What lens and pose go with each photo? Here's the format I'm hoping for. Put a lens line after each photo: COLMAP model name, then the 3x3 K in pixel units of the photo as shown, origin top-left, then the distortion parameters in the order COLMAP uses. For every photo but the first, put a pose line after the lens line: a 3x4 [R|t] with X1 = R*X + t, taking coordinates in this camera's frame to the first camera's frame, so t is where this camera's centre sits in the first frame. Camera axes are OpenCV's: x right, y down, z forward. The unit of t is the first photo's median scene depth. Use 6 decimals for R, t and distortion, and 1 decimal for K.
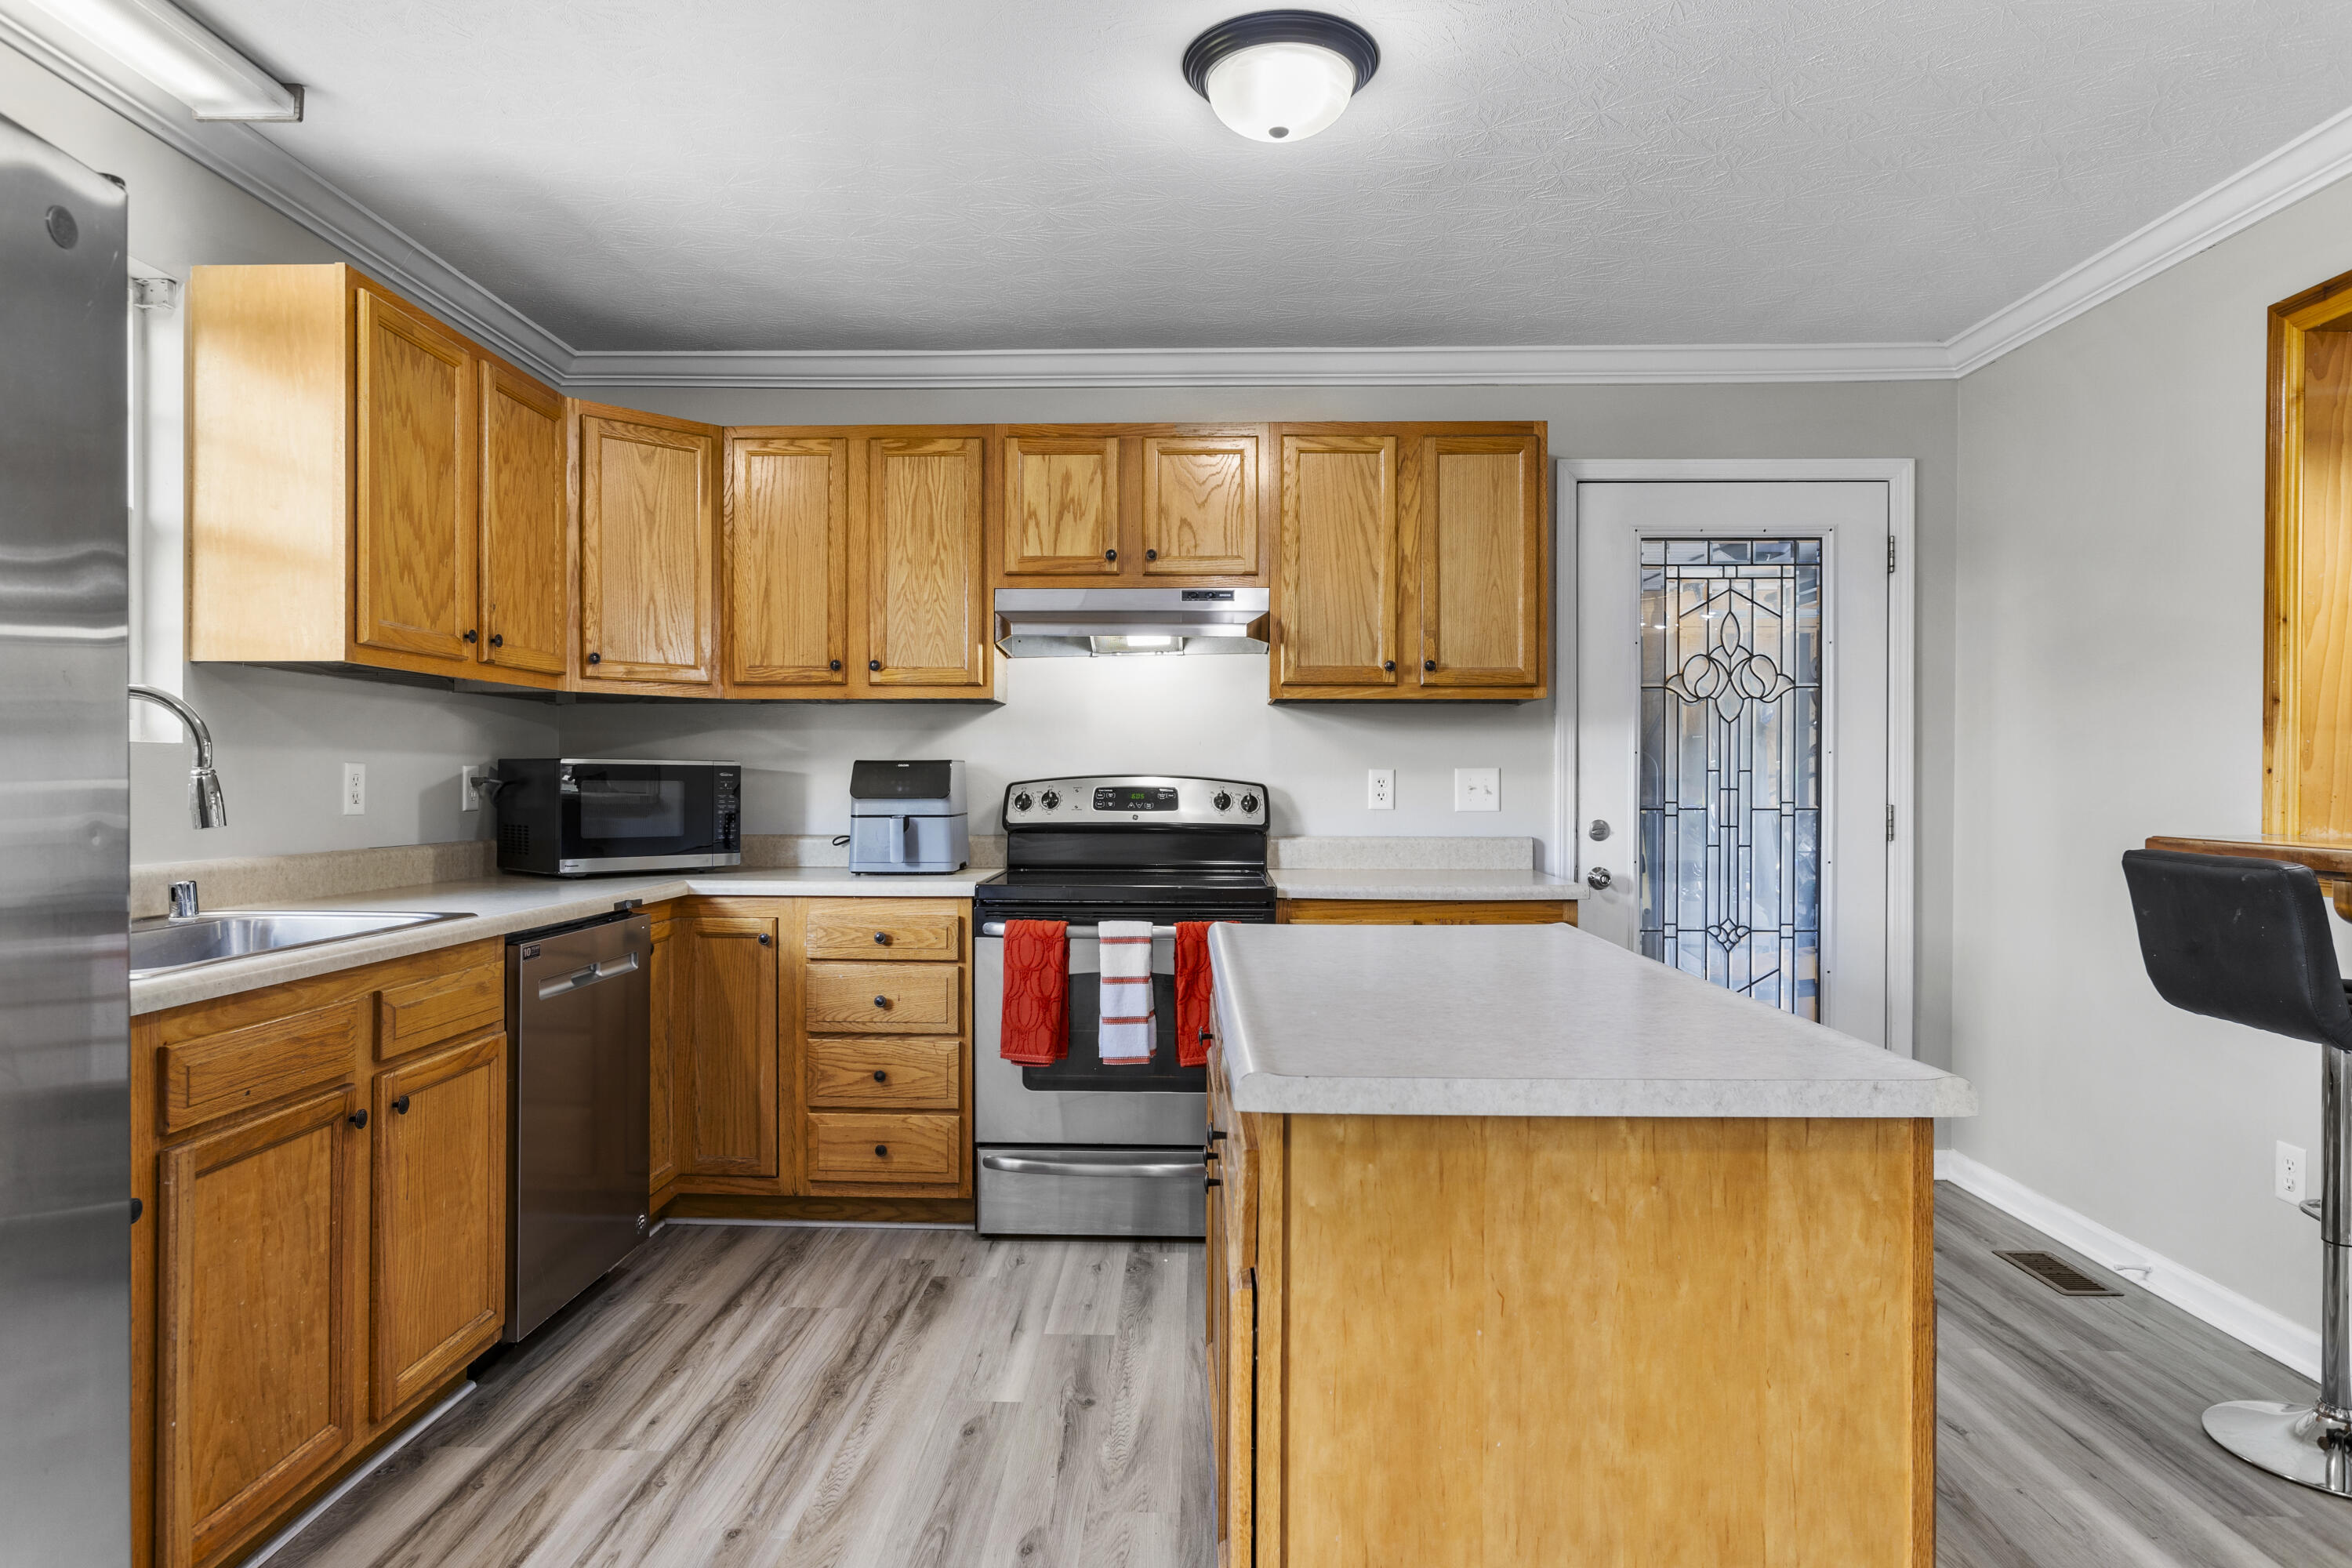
lens RADIAL K [[1372.4, 0, 1187.3], [0, 1372.4, 773.5], [0, 0, 1]] dist [-0.006270, 0.001337]
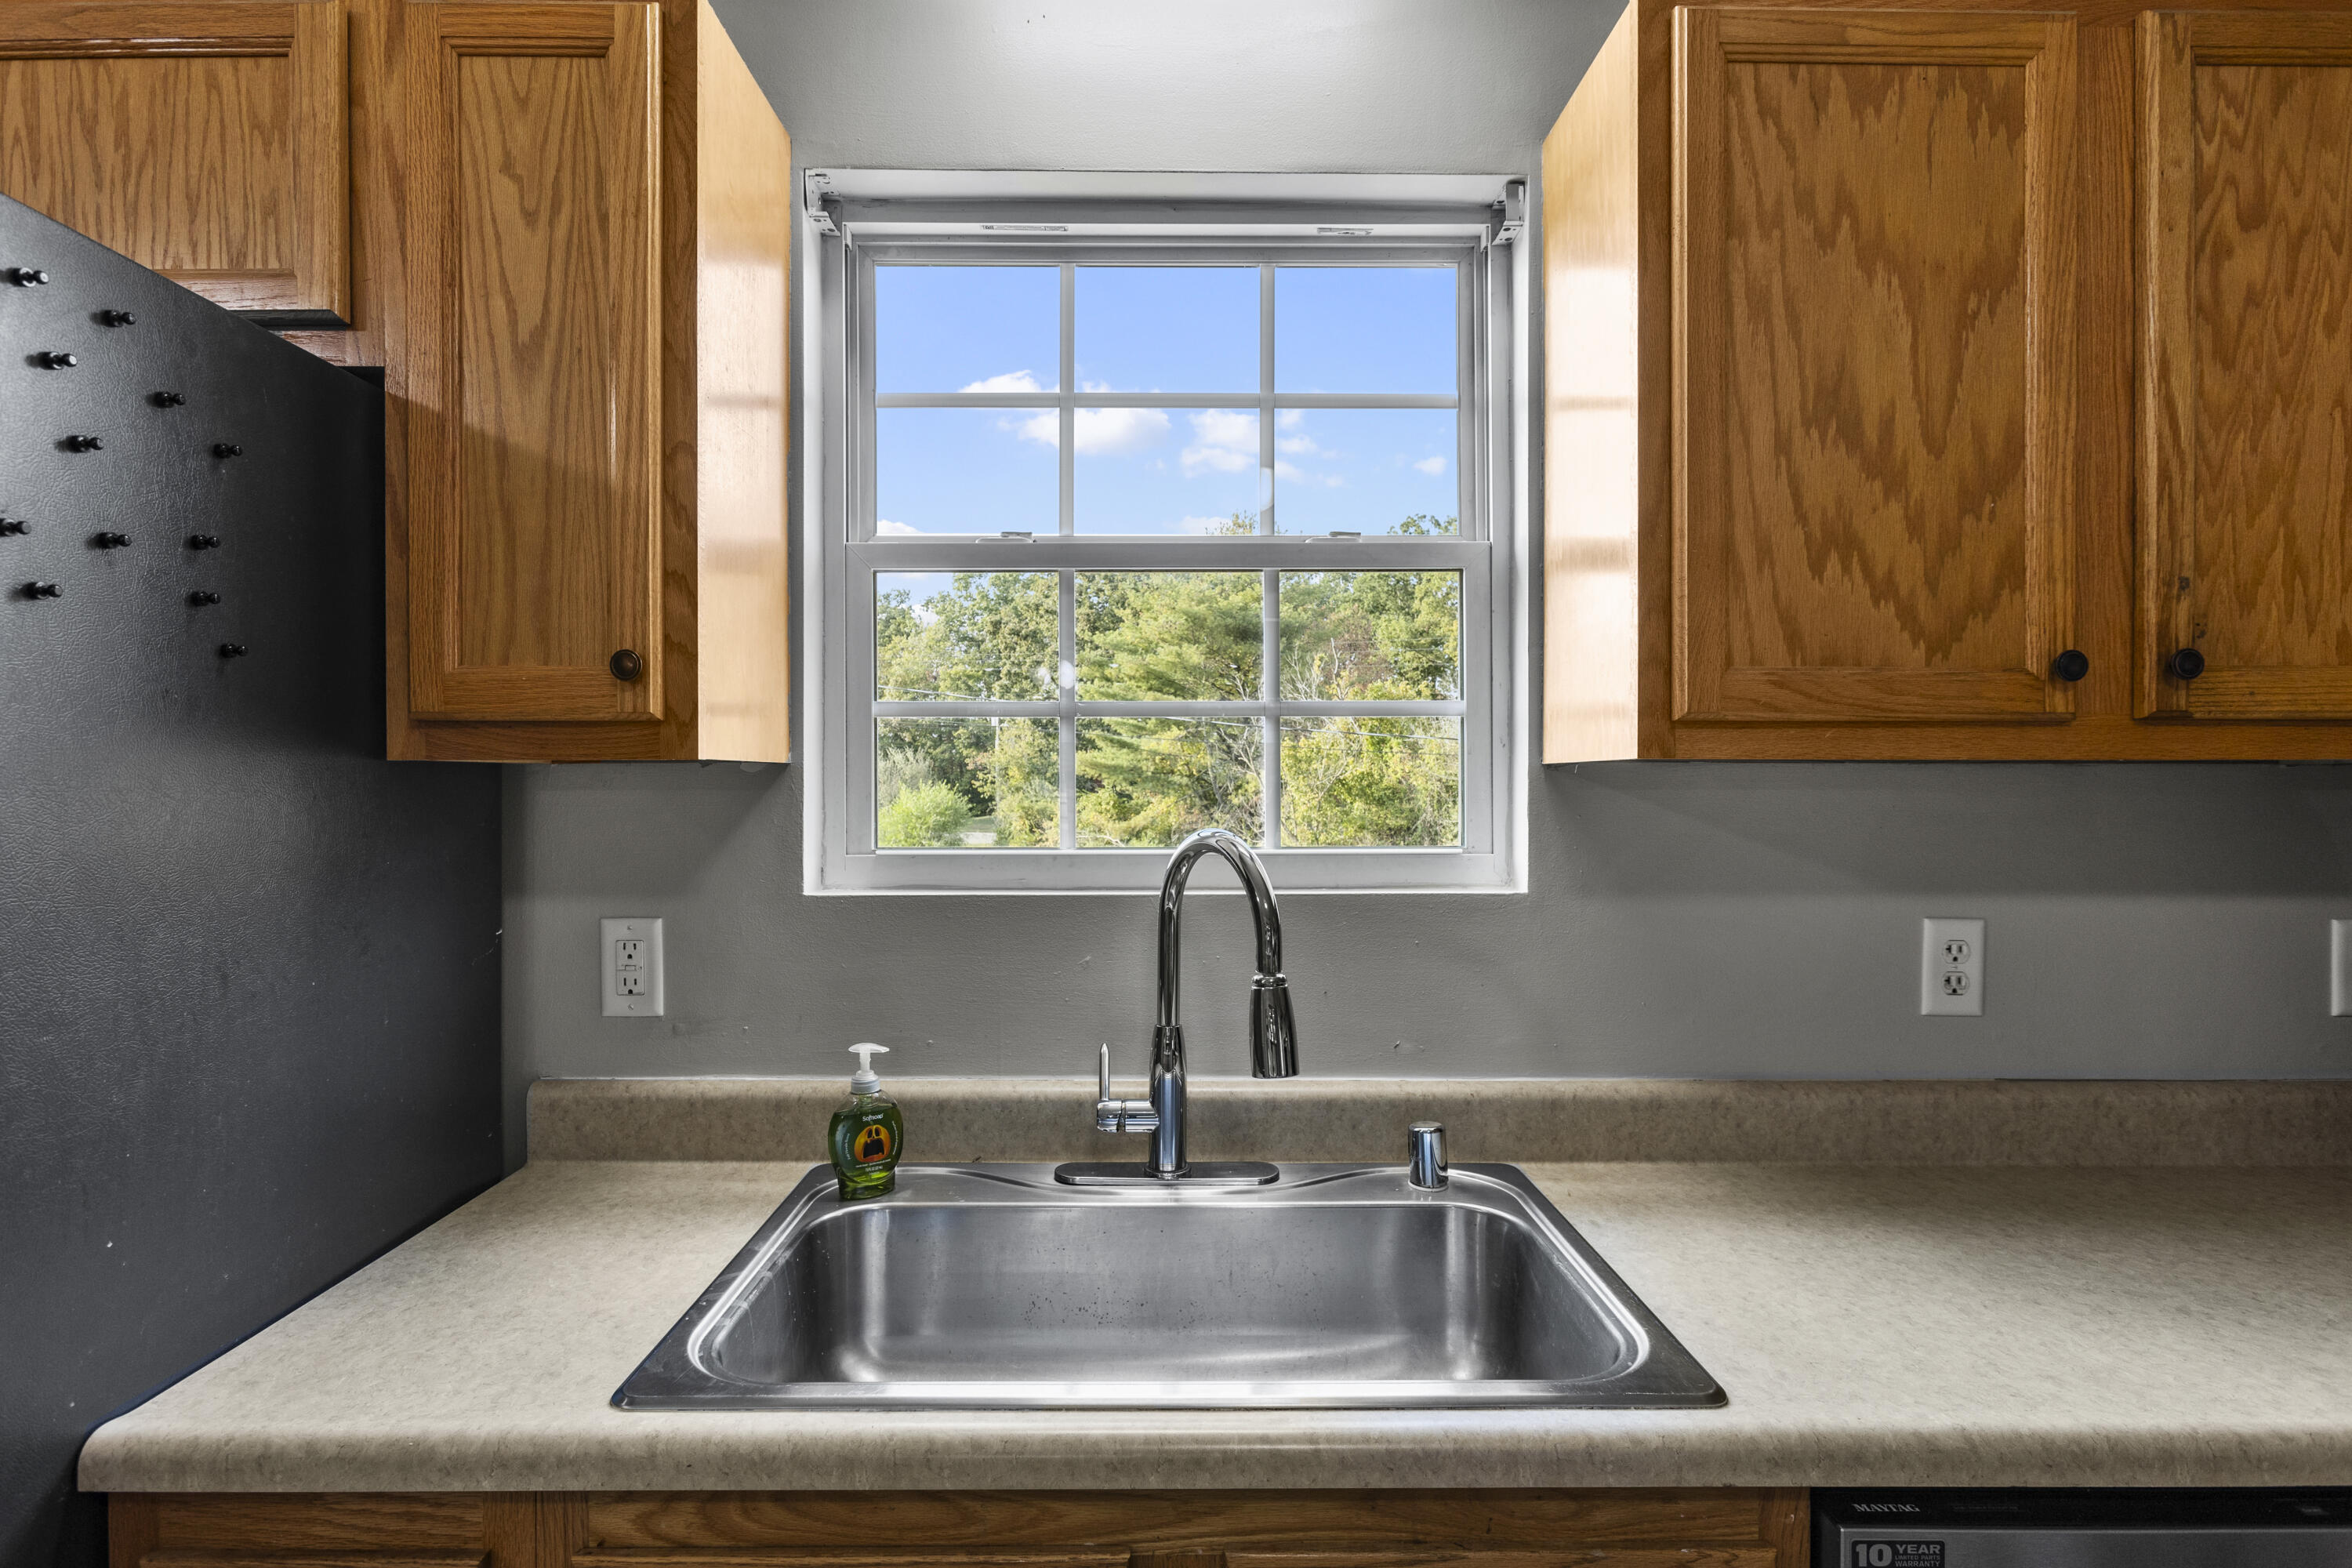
lens RADIAL K [[1163.0, 0, 1176.0], [0, 1163.0, 784.0], [0, 0, 1]] dist [-0.001321, -0.000195]
pose [[0.014583, -0.001287, -0.999893, -0.156420], [0.004676, 0.999988, -0.001219, -0.061932], [0.999883, -0.004657, 0.014589, 0.692451]]
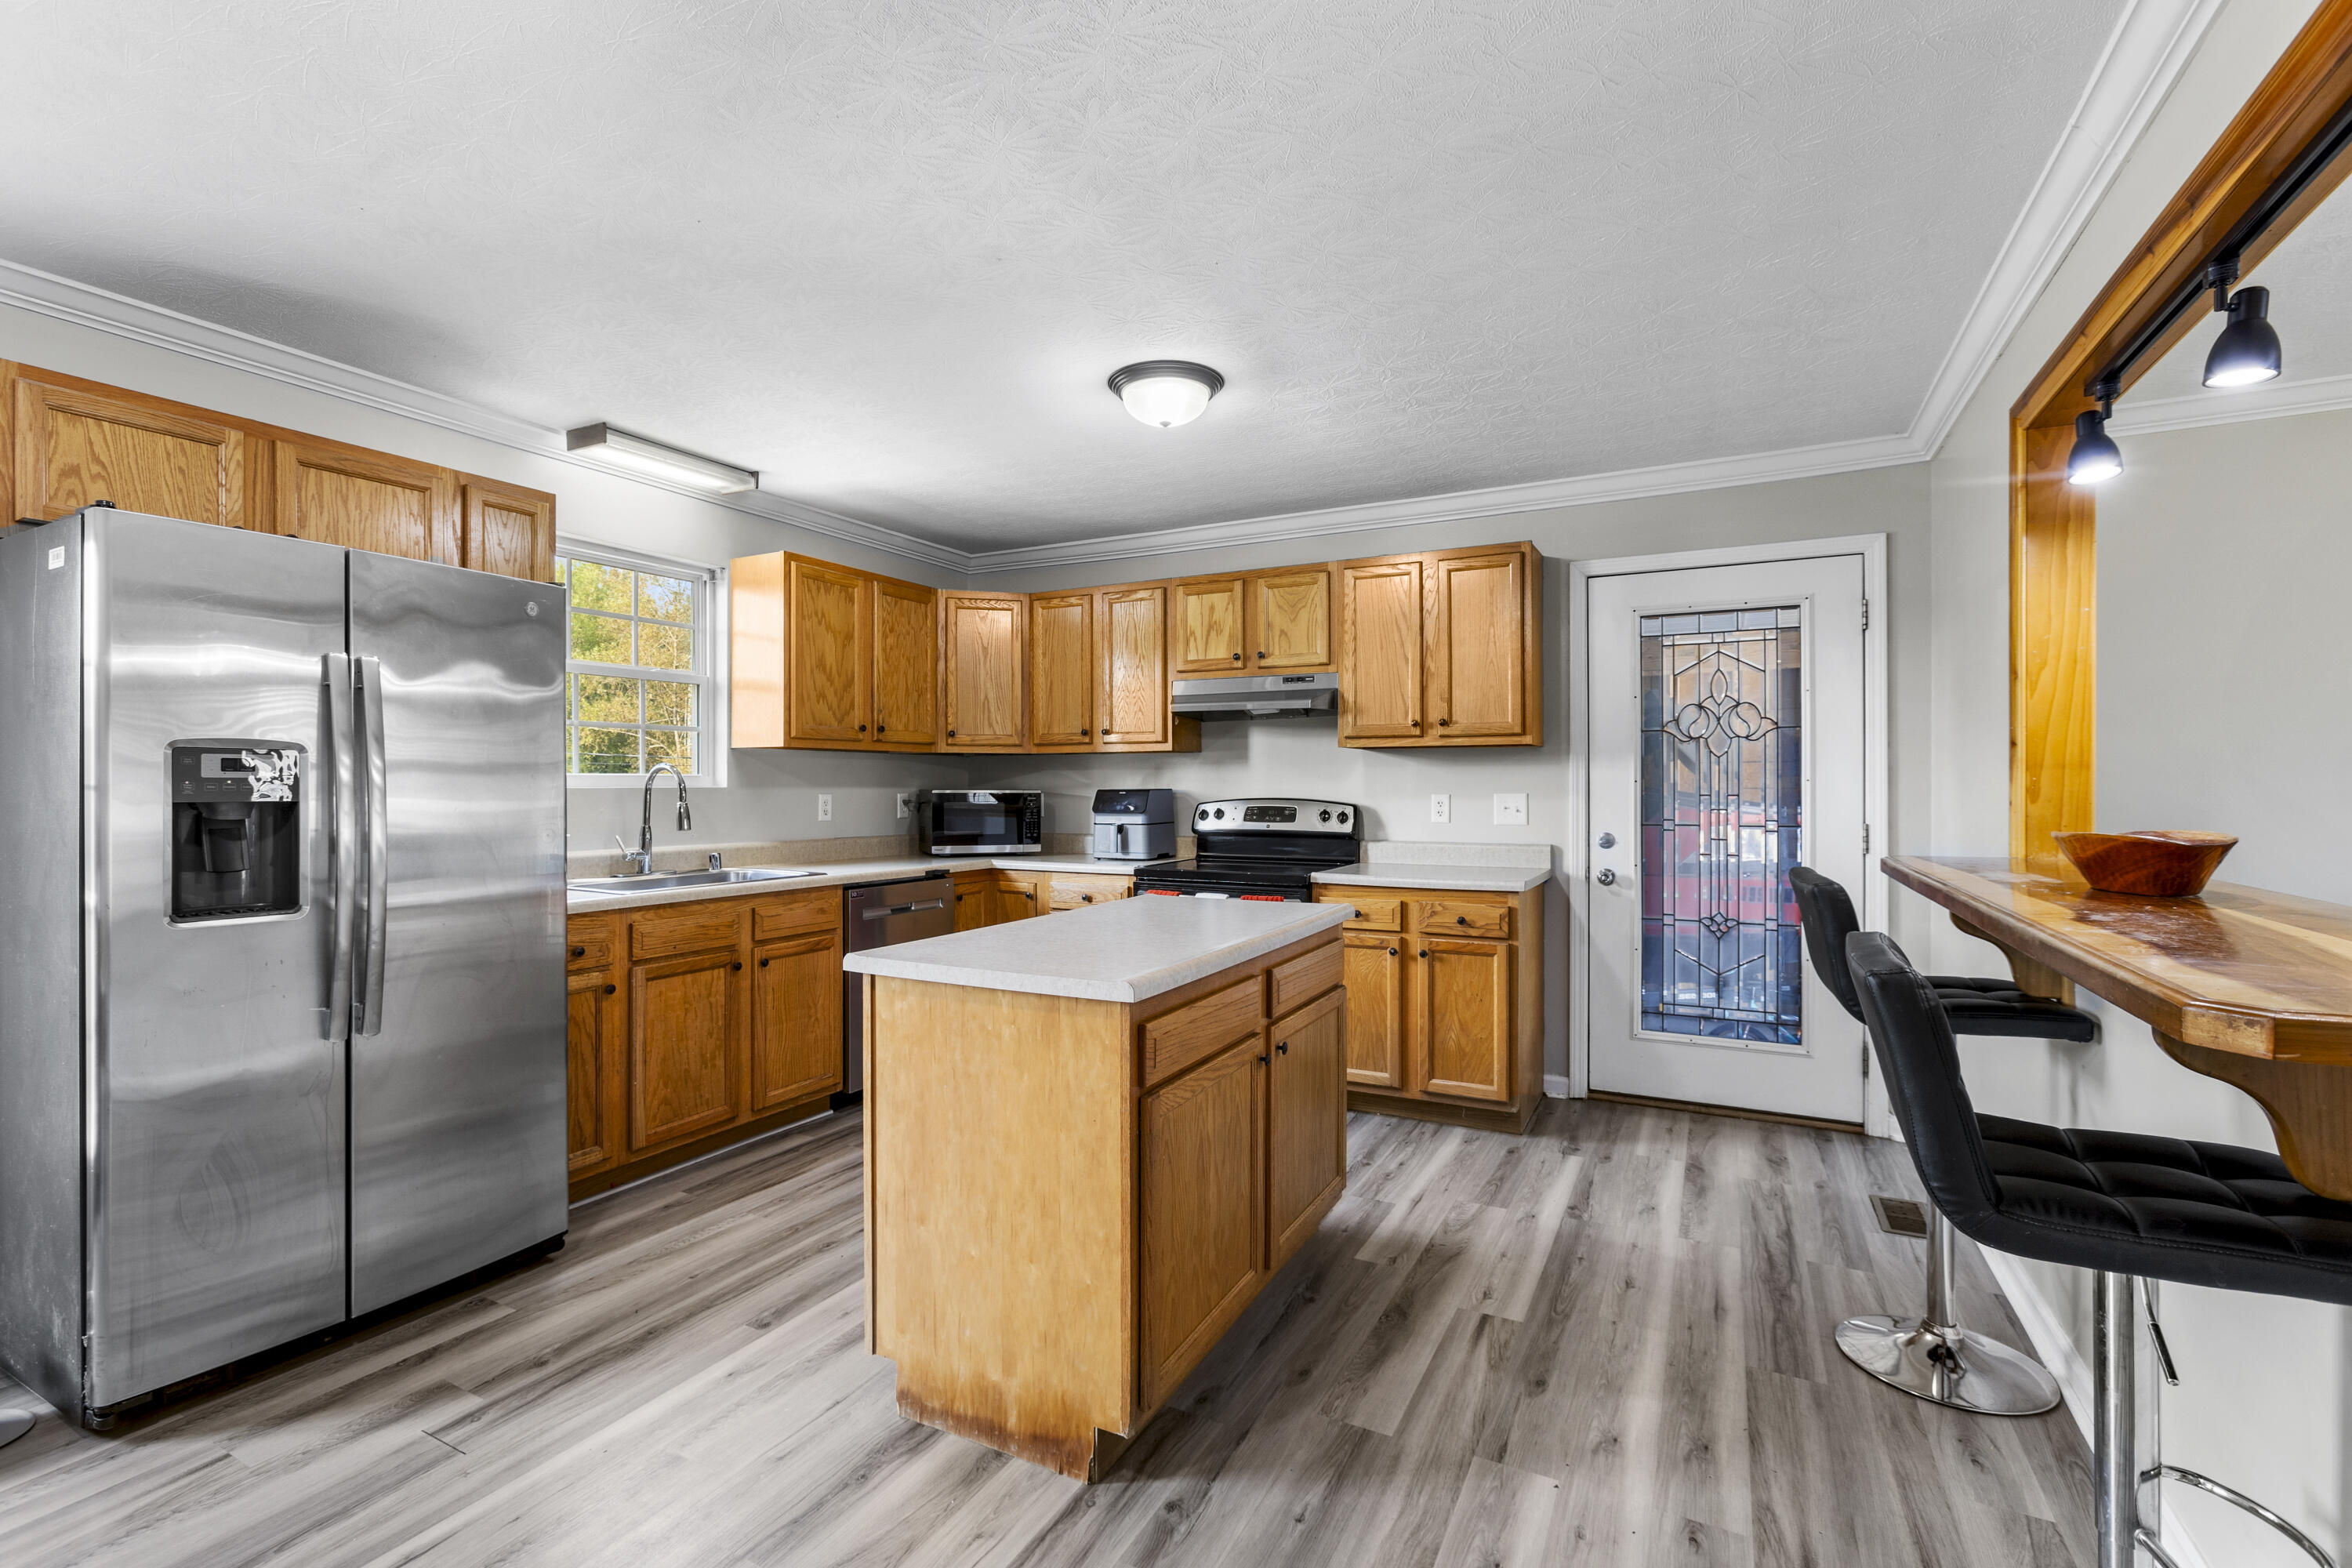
lens RADIAL K [[1063.7, 0, 1185.5], [0, 1063.7, 777.2], [0, 0, 1]] dist [-0.035601, 0.019772]
pose [[0.895990, -0.006595, -0.444026, 0.517386], [0.005213, 0.999977, -0.004333, -0.022717], [0.444045, 0.001568, 0.896003, -0.117662]]
